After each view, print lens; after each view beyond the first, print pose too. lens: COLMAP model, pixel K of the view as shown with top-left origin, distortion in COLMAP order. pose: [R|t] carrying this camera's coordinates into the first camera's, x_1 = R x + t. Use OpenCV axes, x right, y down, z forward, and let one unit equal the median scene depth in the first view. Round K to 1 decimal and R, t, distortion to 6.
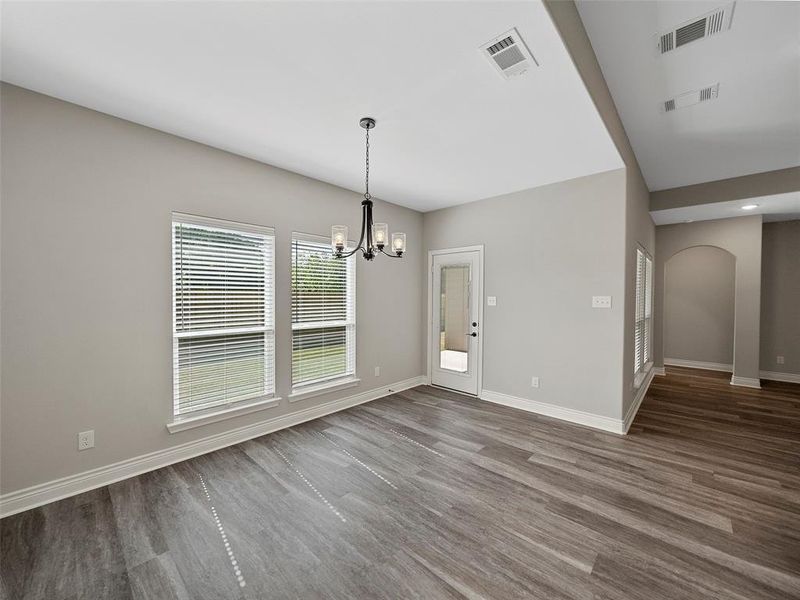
lens RADIAL K [[310.9, 0, 400.9], [0, 310.9, 304.7], [0, 0, 1]] dist [-0.005210, 0.000341]
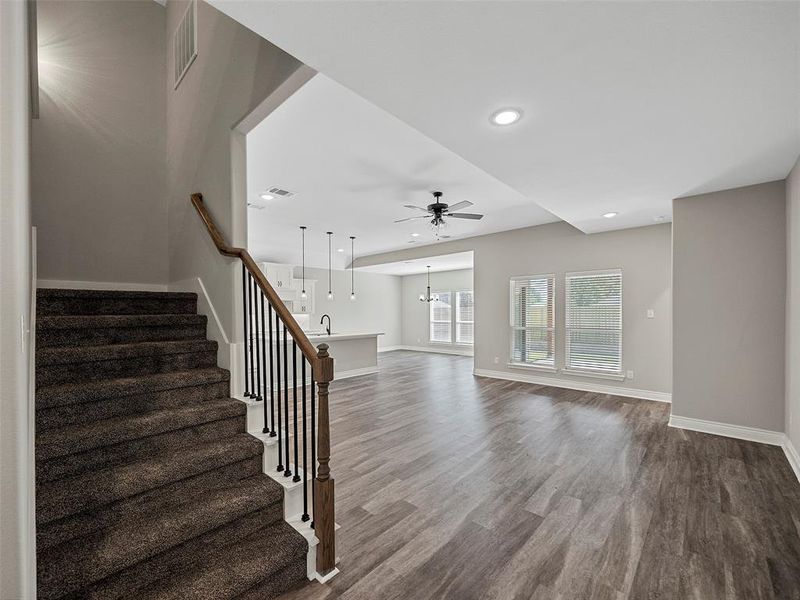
lens RADIAL K [[332.5, 0, 412.0], [0, 332.5, 314.0], [0, 0, 1]] dist [-0.006768, 0.000602]
pose [[0.028154, -0.000101, -0.999604, 3.648608], [-0.019915, 0.999801, -0.000661, 0.012109], [0.999405, 0.019926, 0.028147, 0.614643]]
